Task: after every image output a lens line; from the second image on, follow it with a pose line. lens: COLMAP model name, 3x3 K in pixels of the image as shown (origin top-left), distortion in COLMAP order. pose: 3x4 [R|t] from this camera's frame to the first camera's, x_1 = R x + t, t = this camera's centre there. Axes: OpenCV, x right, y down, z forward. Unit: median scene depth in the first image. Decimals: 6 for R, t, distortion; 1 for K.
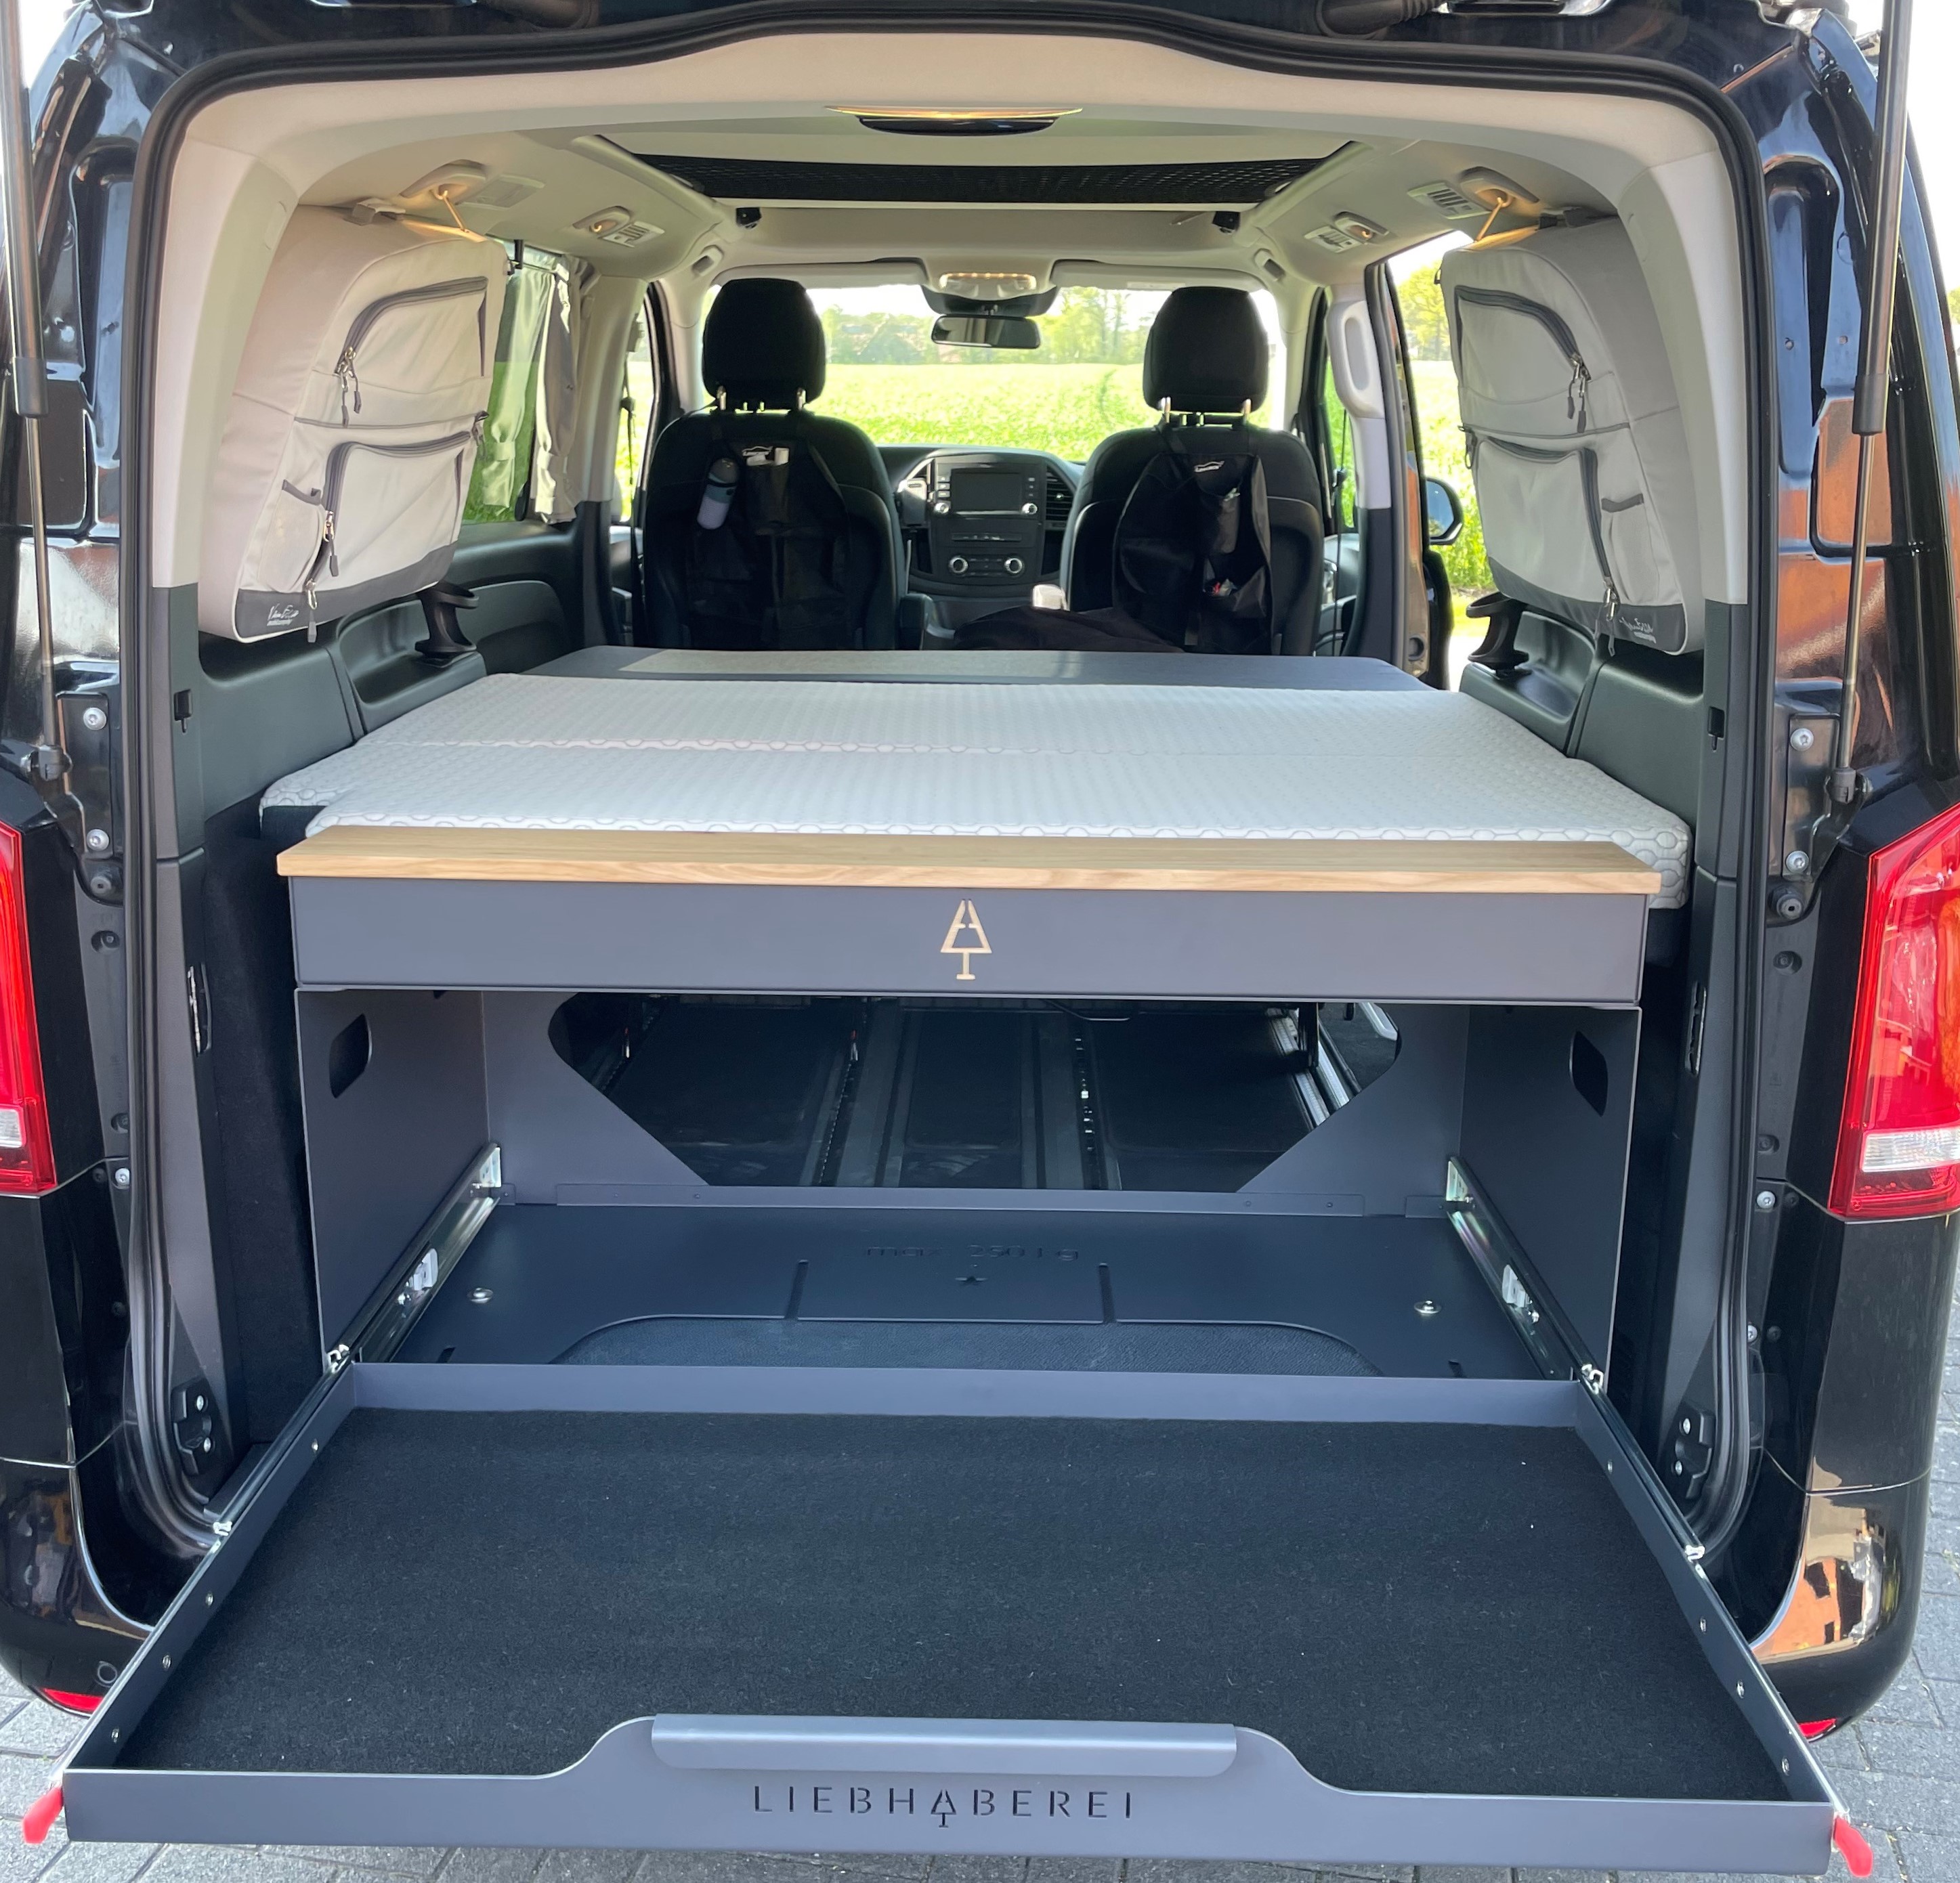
lens RADIAL K [[2084.1, 0, 972.6], [0, 2084.1, 961.8], [0, 0, 1]] dist [0.050207, 0.000000]
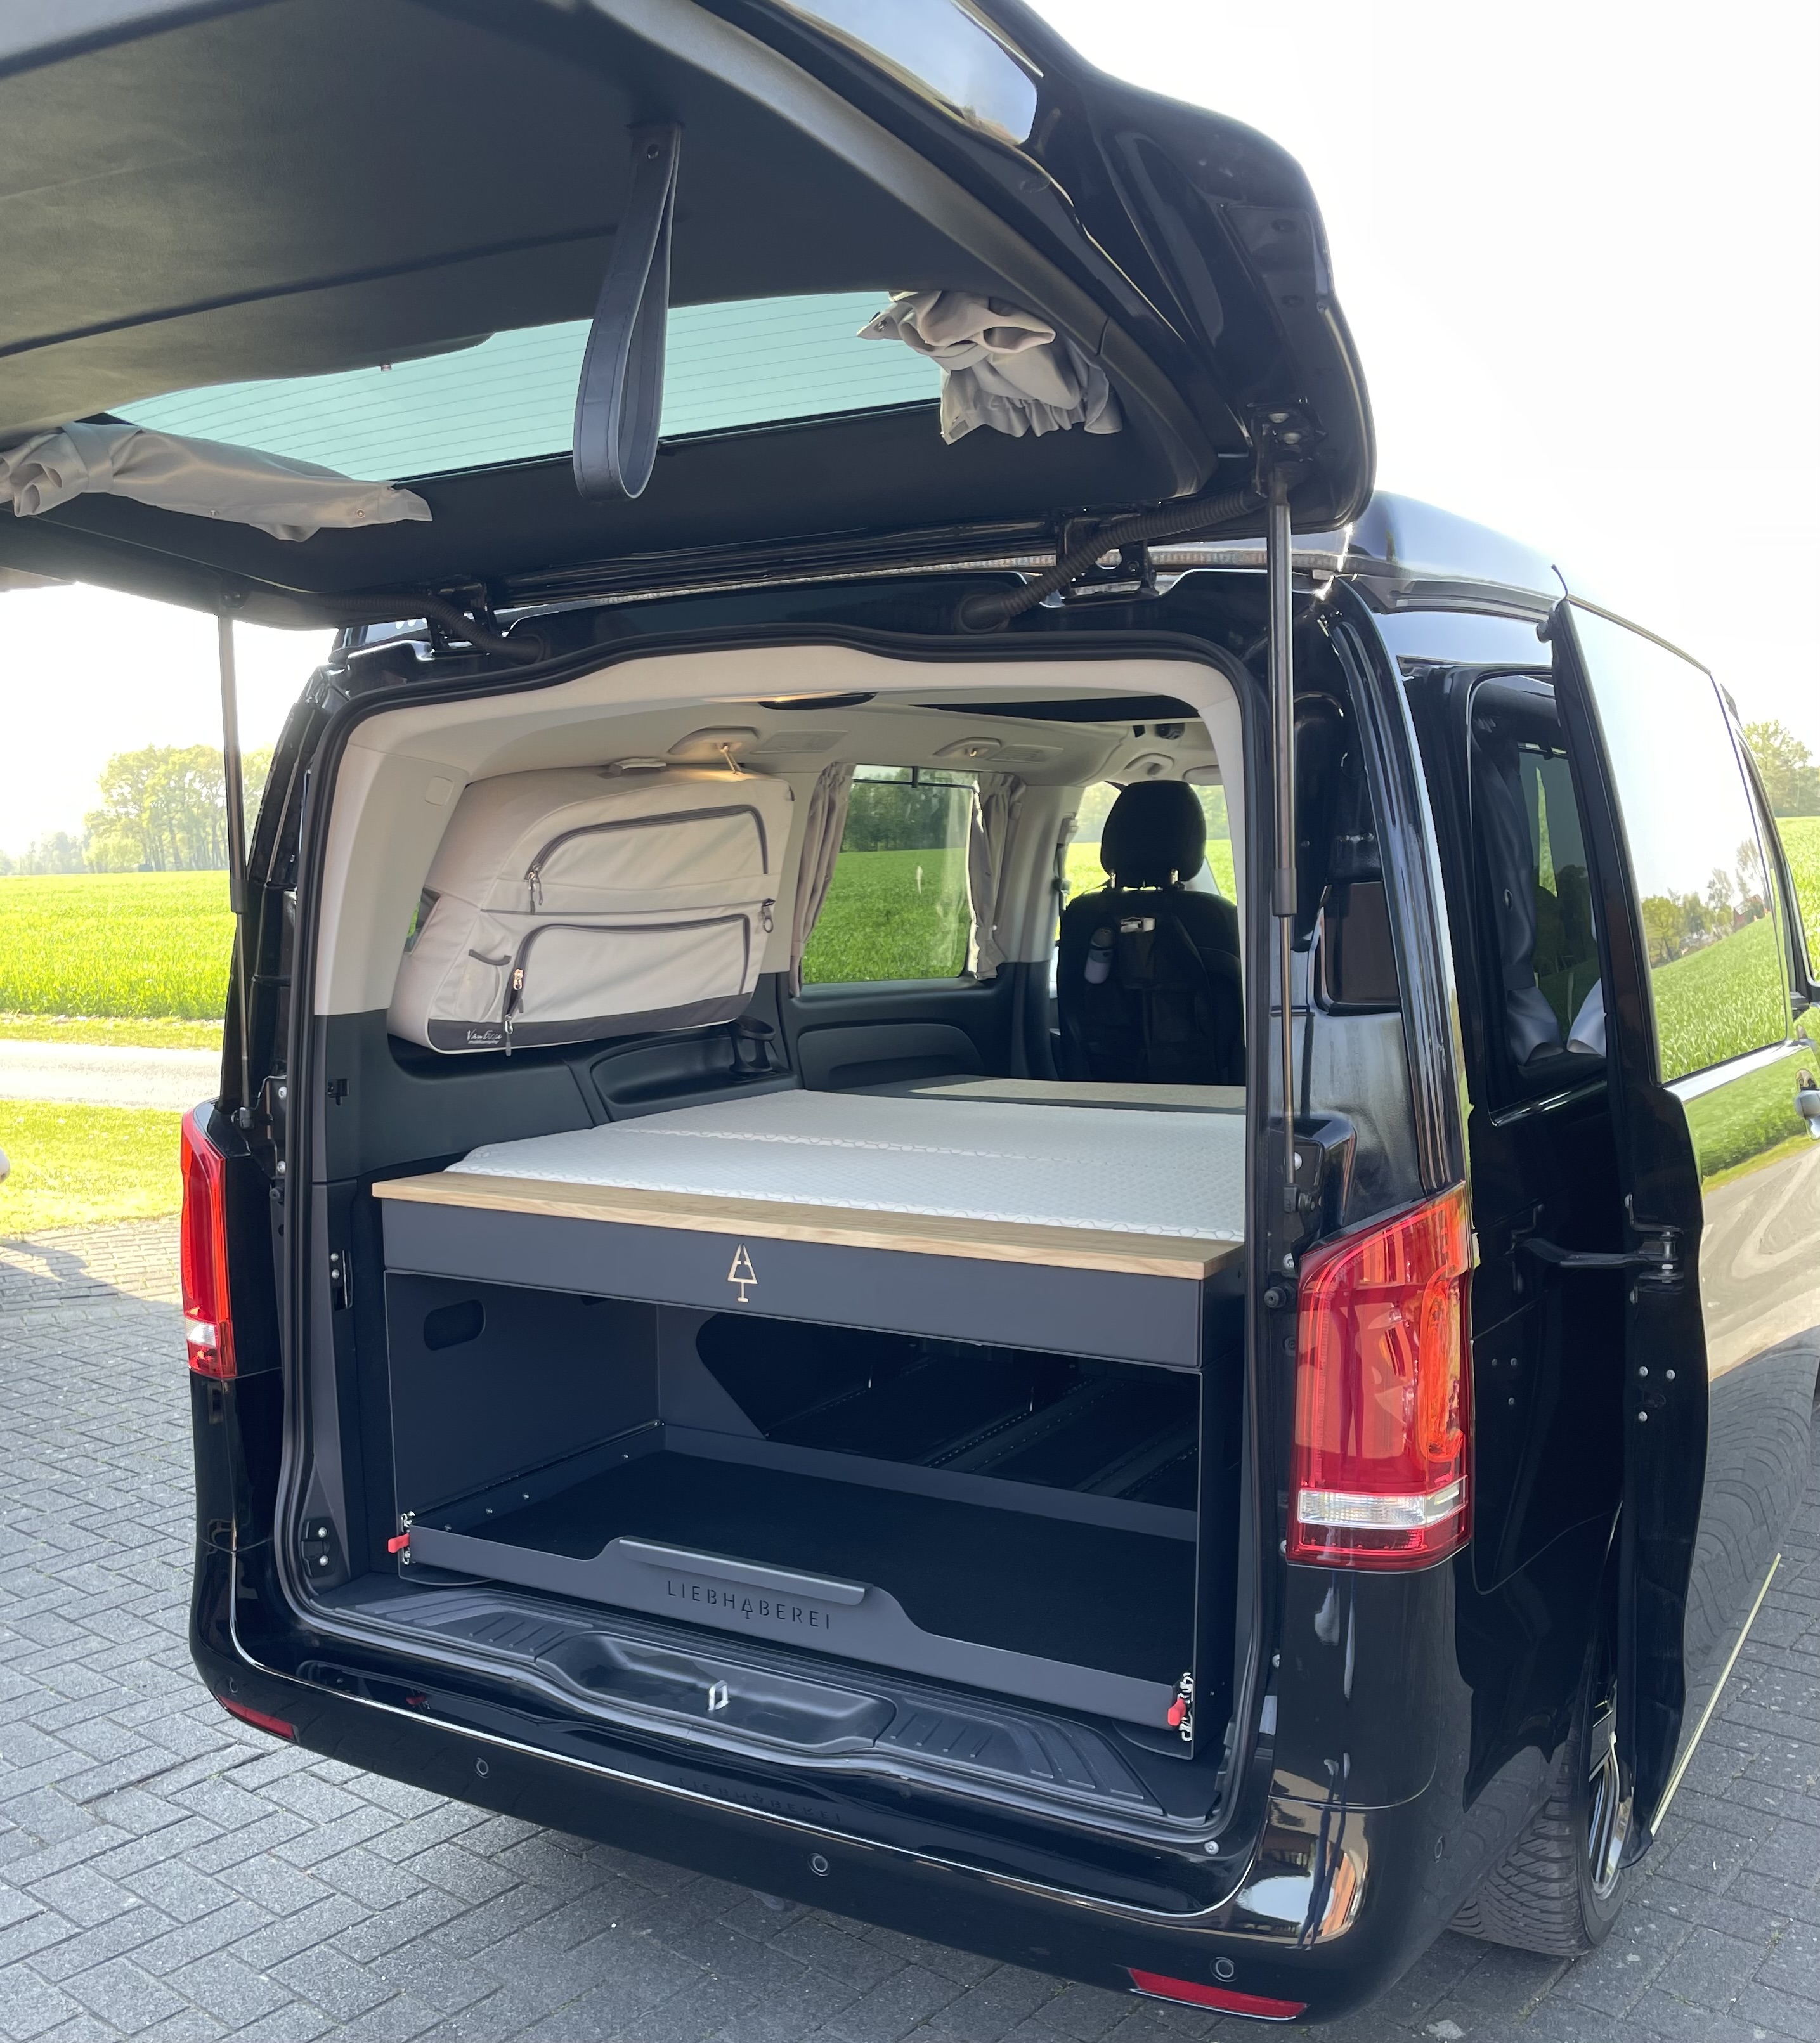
lens RADIAL K [[1960.8, 0, 859.3], [0, 1960.8, 1228.3], [0, 0, 1]] dist [0.085409, 0.000000]
pose [[0.866573, 0.068855, -0.494277, 0.578634], [-0.108447, 0.992750, -0.051838, 0.015695], [0.487124, 0.098524, 0.867757, -0.085675]]
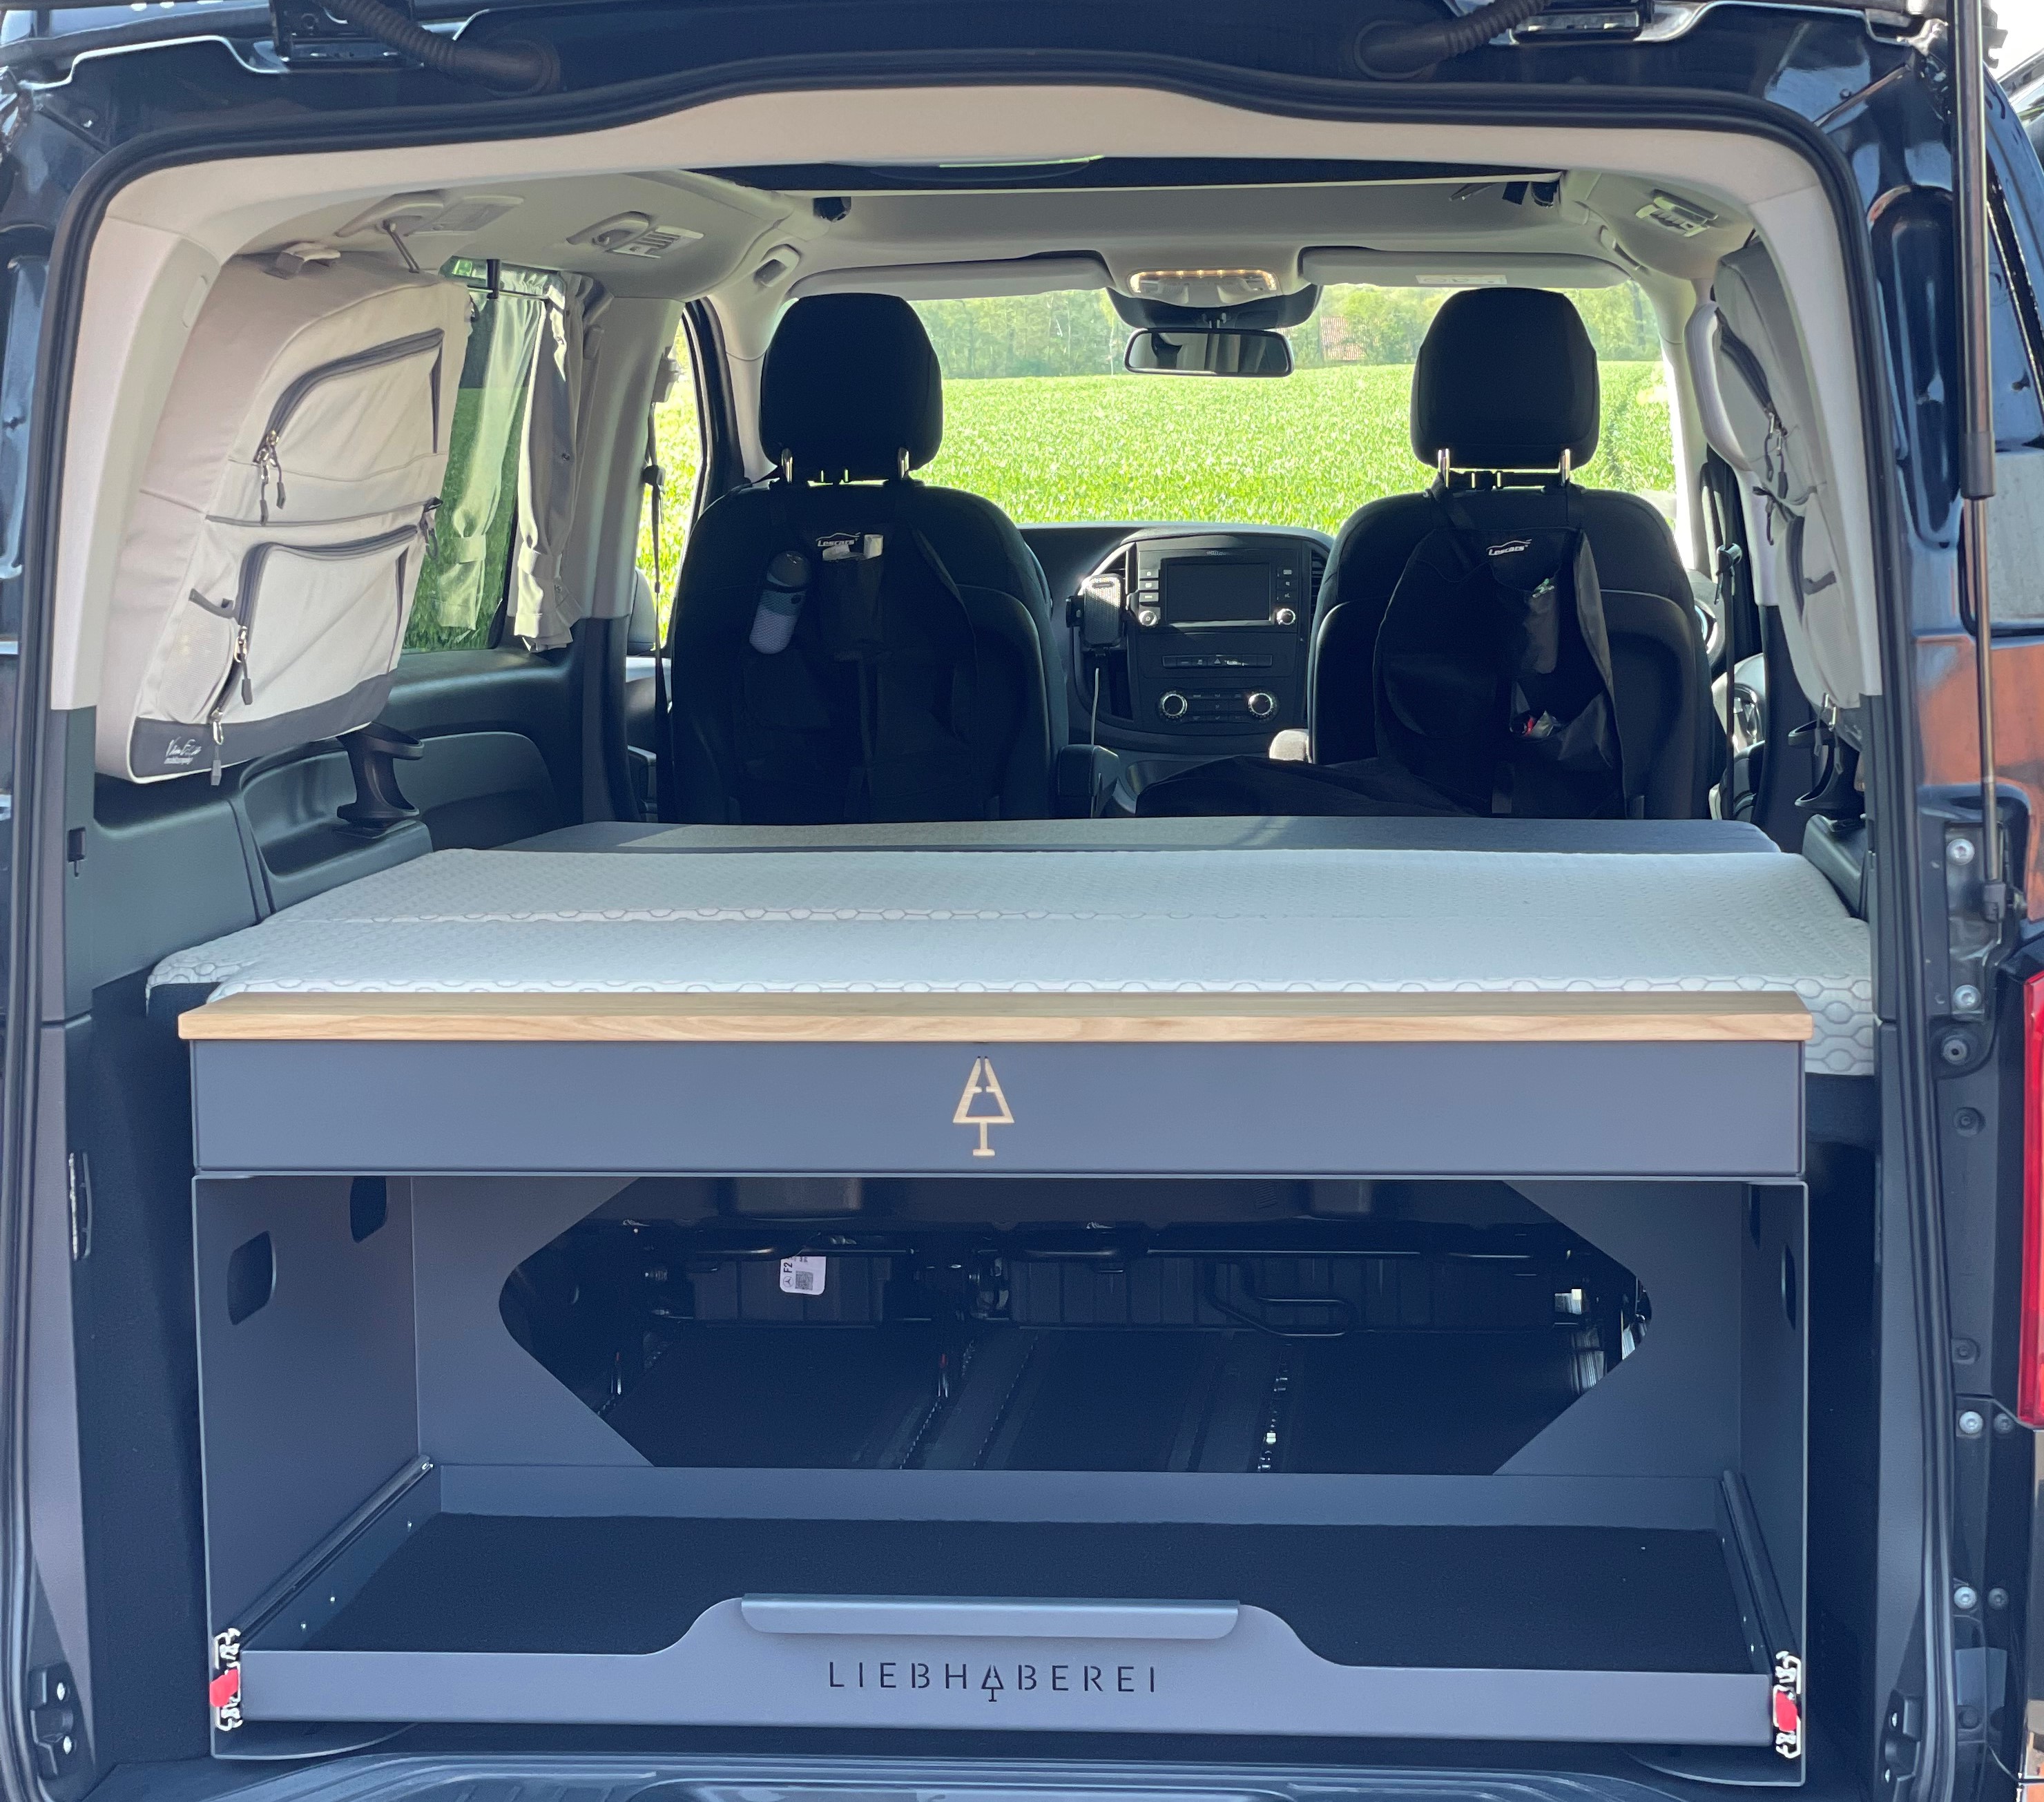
lens RADIAL K [[4162.9, 0, 1050.5], [0, 4162.9, 917.5], [0, 0, 1]] dist [0.117092, 0.000000]
pose [[0.996263, -0.014720, -0.085108, 0.135199], [0.002089, 0.989188, -0.146635, 0.128701], [0.086347, 0.145909, 0.985523, -0.526826]]
